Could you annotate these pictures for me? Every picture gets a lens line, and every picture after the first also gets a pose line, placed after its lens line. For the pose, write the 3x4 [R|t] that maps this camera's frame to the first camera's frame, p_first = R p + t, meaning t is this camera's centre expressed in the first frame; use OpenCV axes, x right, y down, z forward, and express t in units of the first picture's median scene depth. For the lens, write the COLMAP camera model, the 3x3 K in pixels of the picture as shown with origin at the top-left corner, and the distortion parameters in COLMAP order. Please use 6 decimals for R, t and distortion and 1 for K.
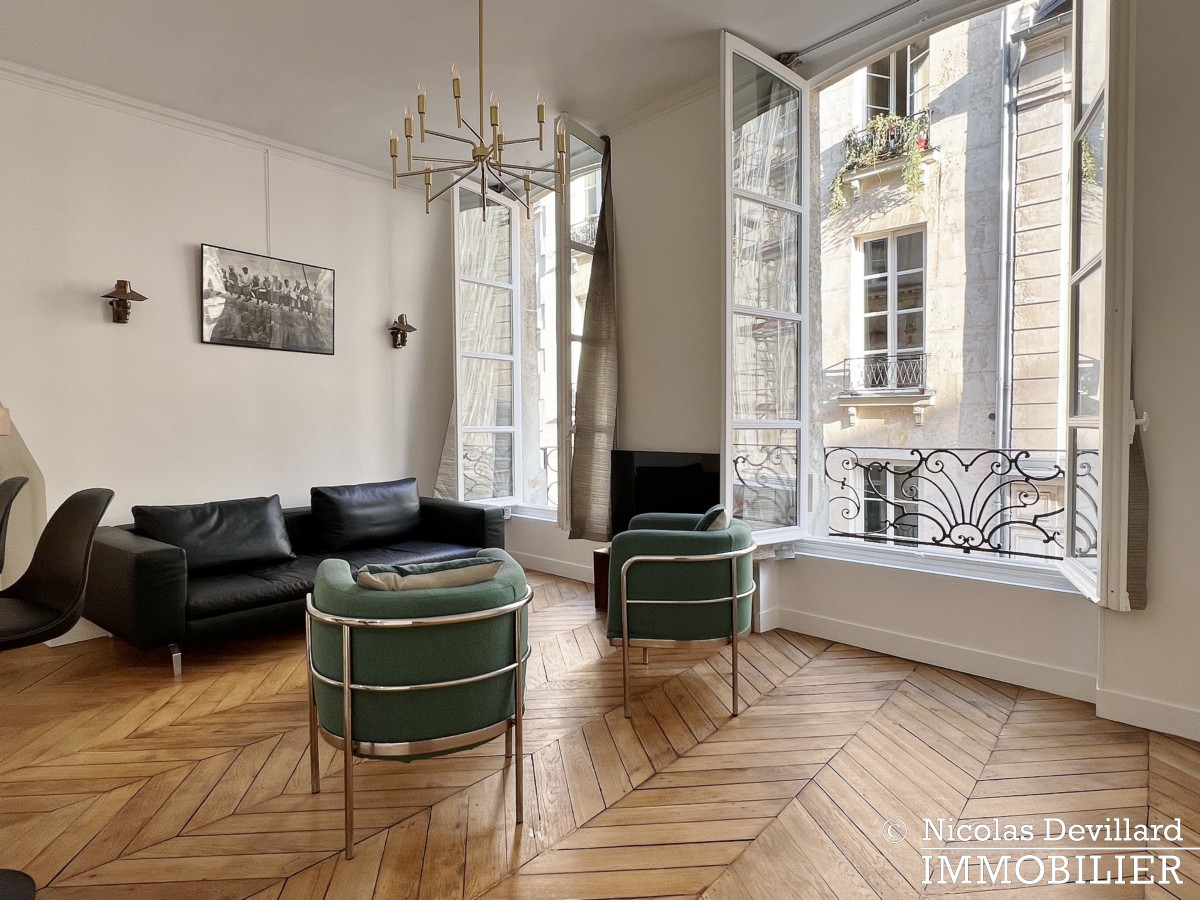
lens RADIAL K [[717.0, 0, 597.2], [0, 717.0, 454.1], [0, 0, 1]] dist [-0.002540, 0.002578]
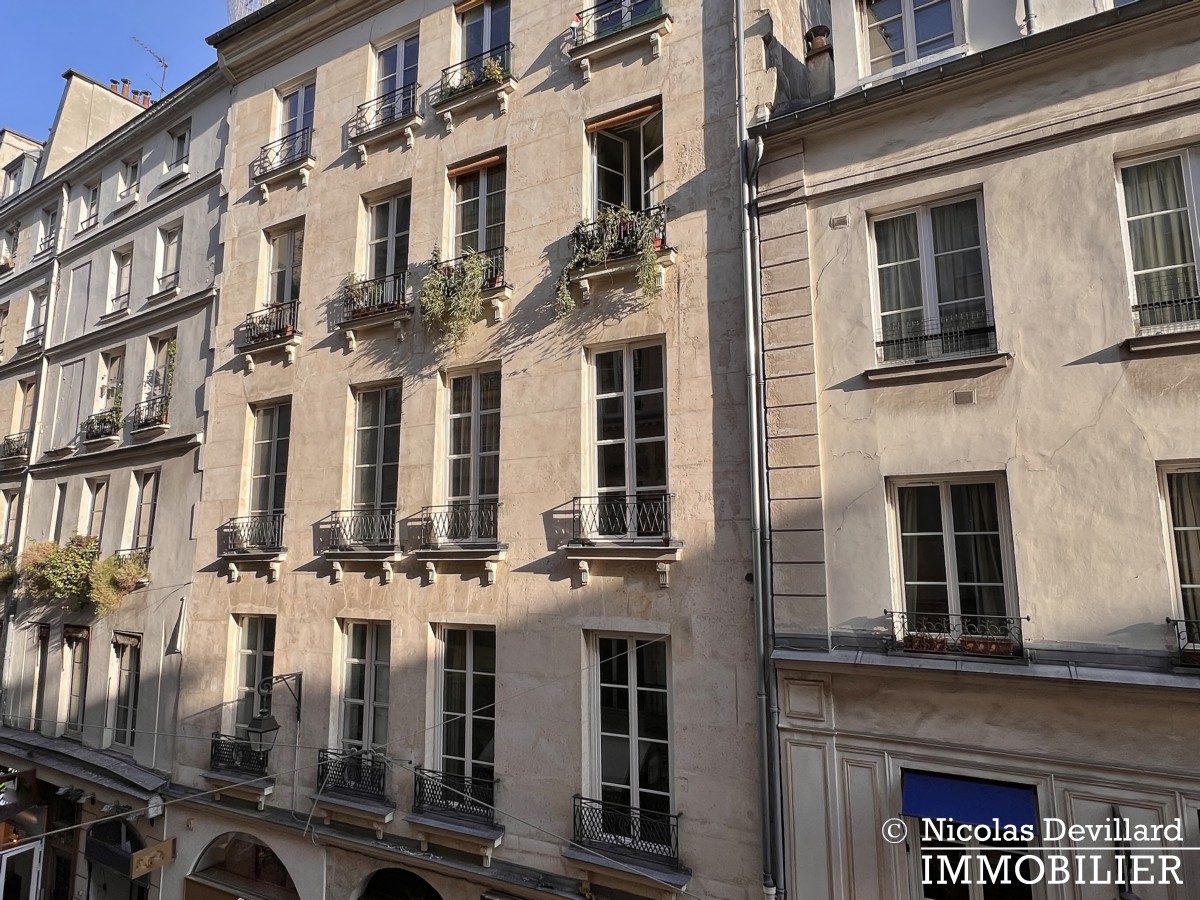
lens RADIAL K [[717.0, 0, 602.4], [0, 717.0, 451.2], [0, 0, 1]] dist [-0.002540, 0.002578]
pose [[0.950159, 0.042121, 0.308907, 0.352587], [0.013270, 0.984469, -0.175054, -0.120972], [-0.311483, 0.170428, 0.934844, 0.686737]]
